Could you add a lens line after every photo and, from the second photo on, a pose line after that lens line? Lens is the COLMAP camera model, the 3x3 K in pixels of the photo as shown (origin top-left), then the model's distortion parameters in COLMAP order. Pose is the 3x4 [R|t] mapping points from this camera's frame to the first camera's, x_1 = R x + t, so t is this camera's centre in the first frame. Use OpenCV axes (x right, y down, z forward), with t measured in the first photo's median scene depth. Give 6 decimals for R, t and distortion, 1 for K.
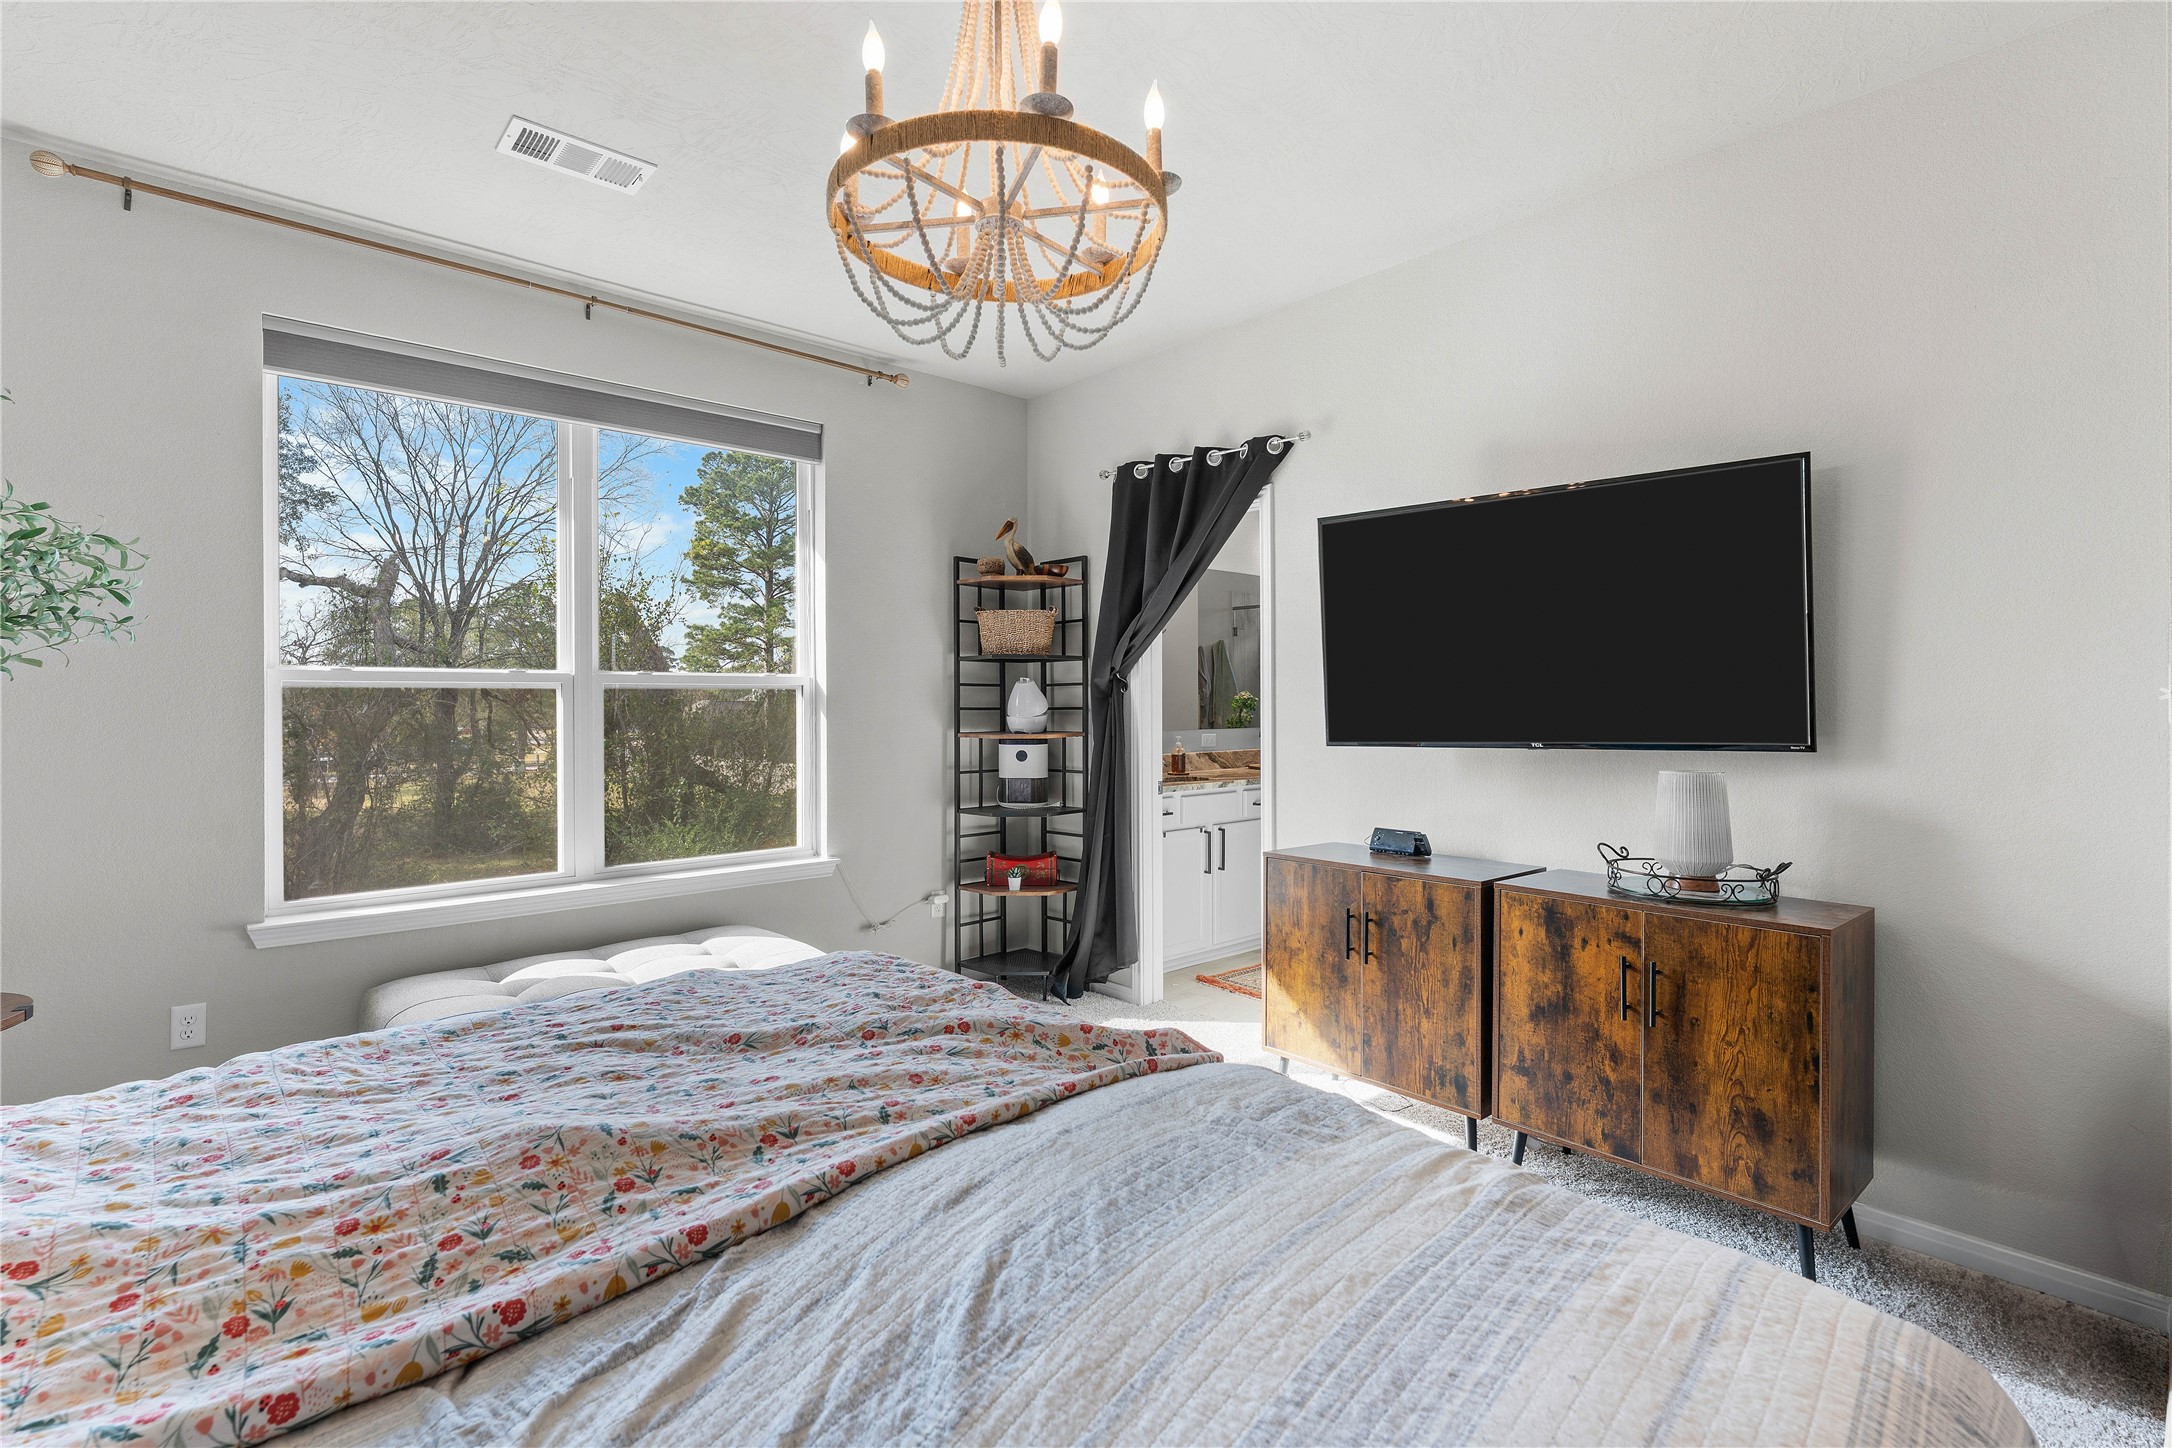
lens RADIAL K [[982.6, 0, 1087.7], [0, 982.6, 711.4], [0, 0, 1]] dist [-0.001479, 0.000387]
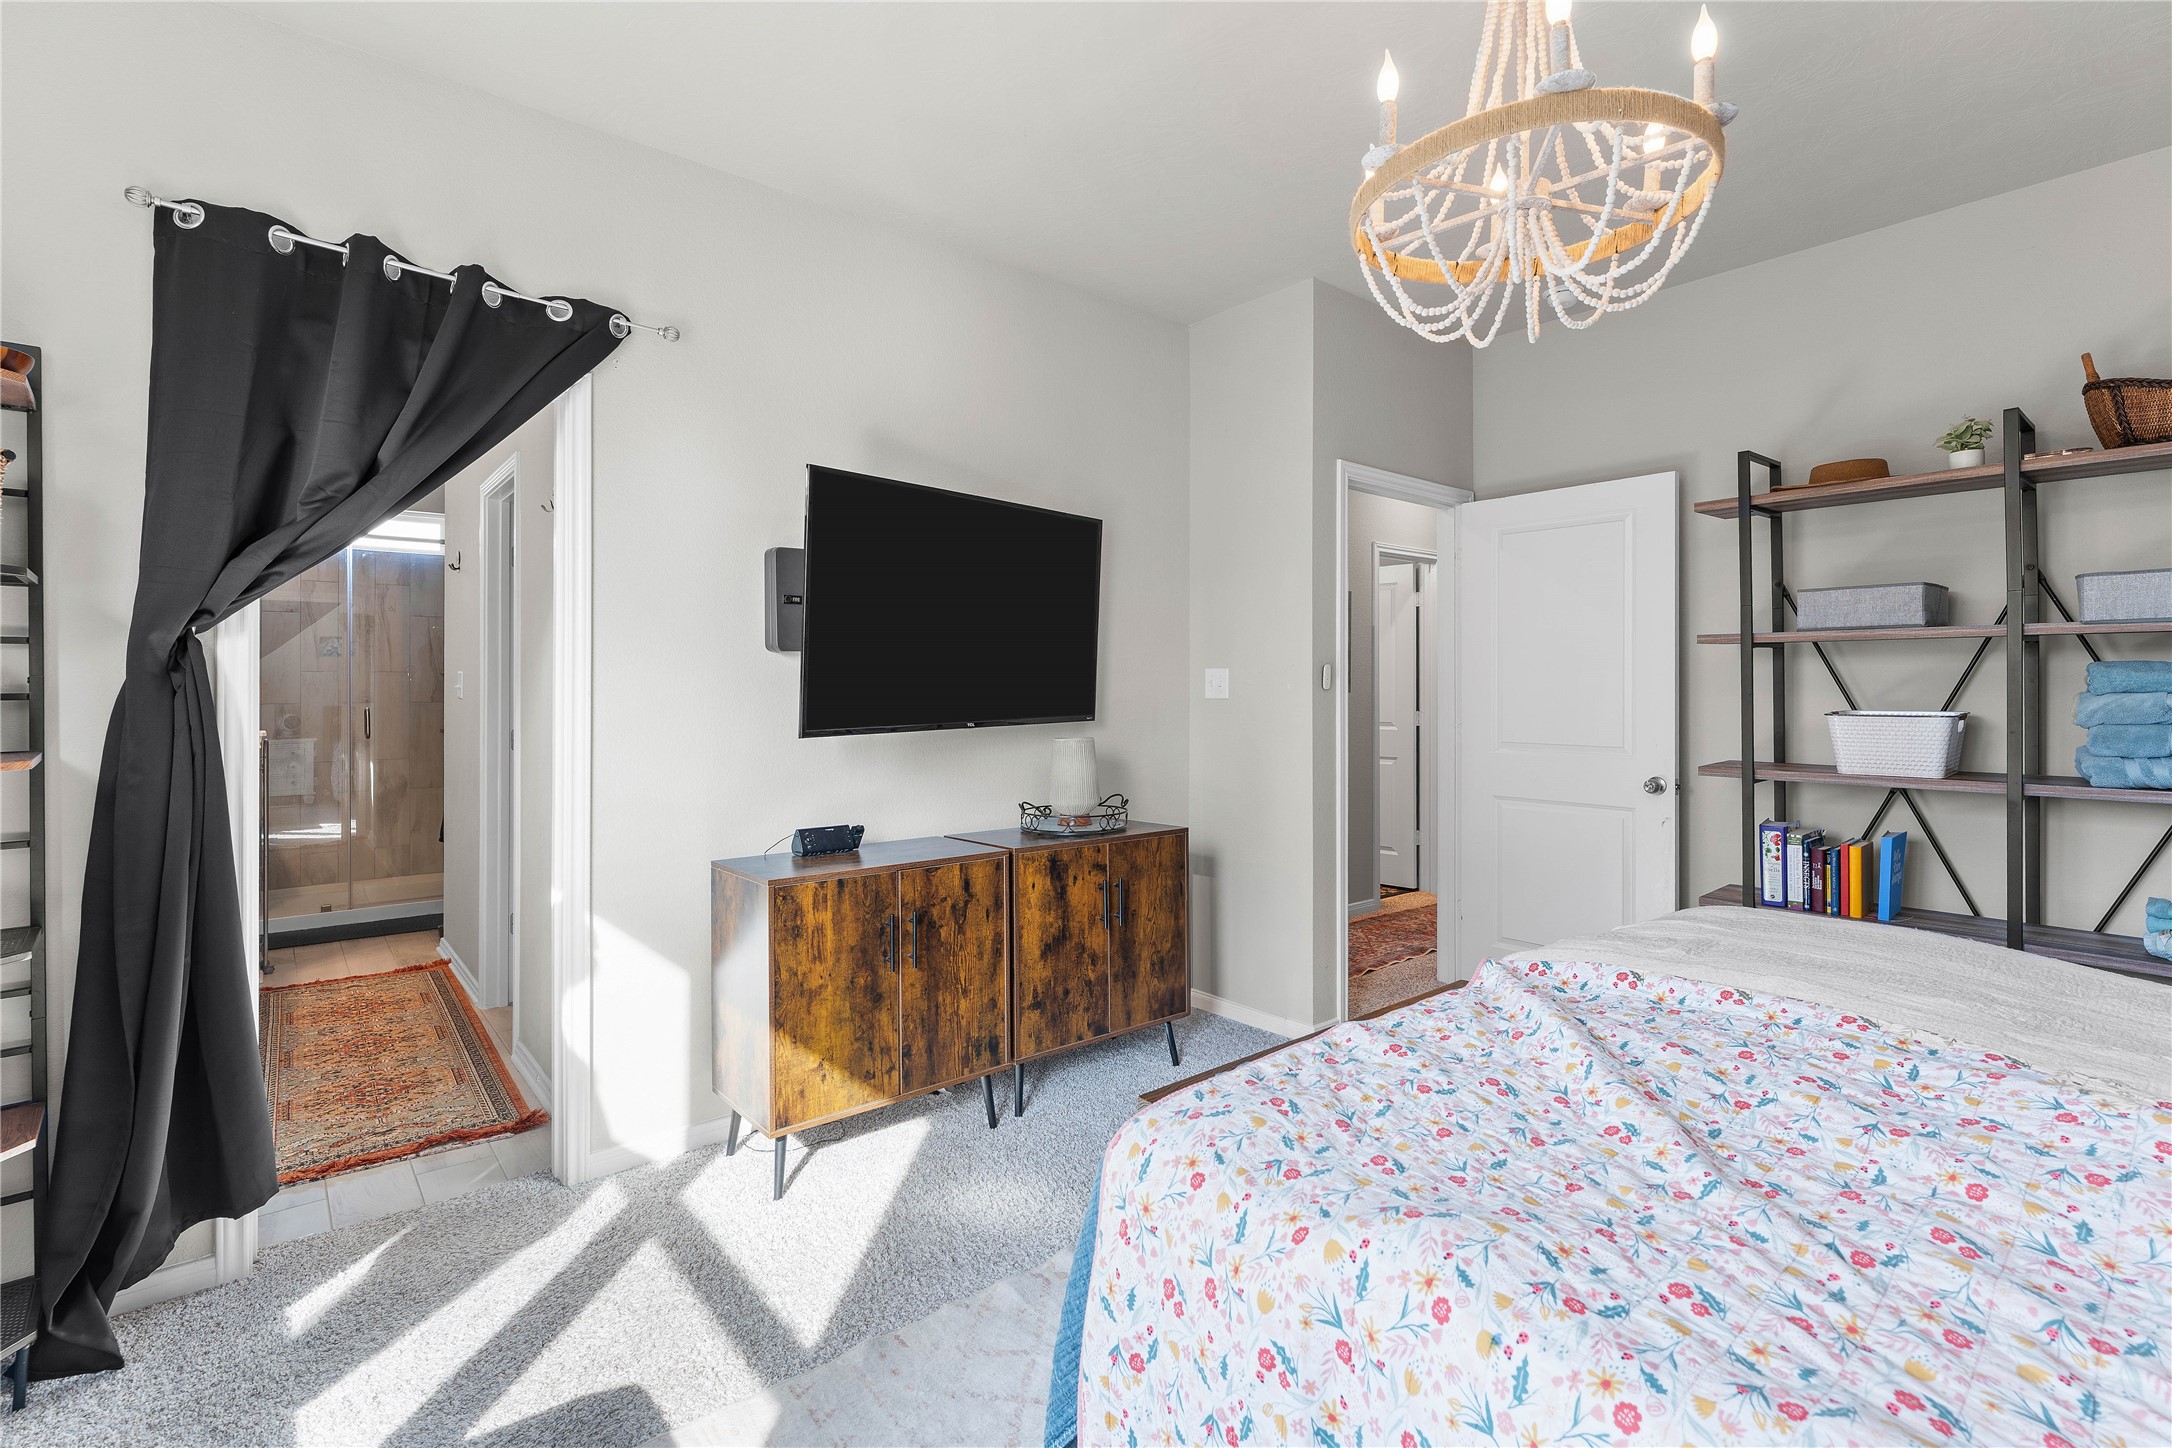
lens RADIAL K [[982.6, 0, 1076.5], [0, 982.6, 692.8], [0, 0, 1]] dist [-0.001479, 0.000387]
pose [[0.051941, 0.000910, 0.998650, -0.662683], [0.009094, 0.999958, -0.001384, 0.000104], [-0.998609, 0.009153, 0.051930, 0.831634]]
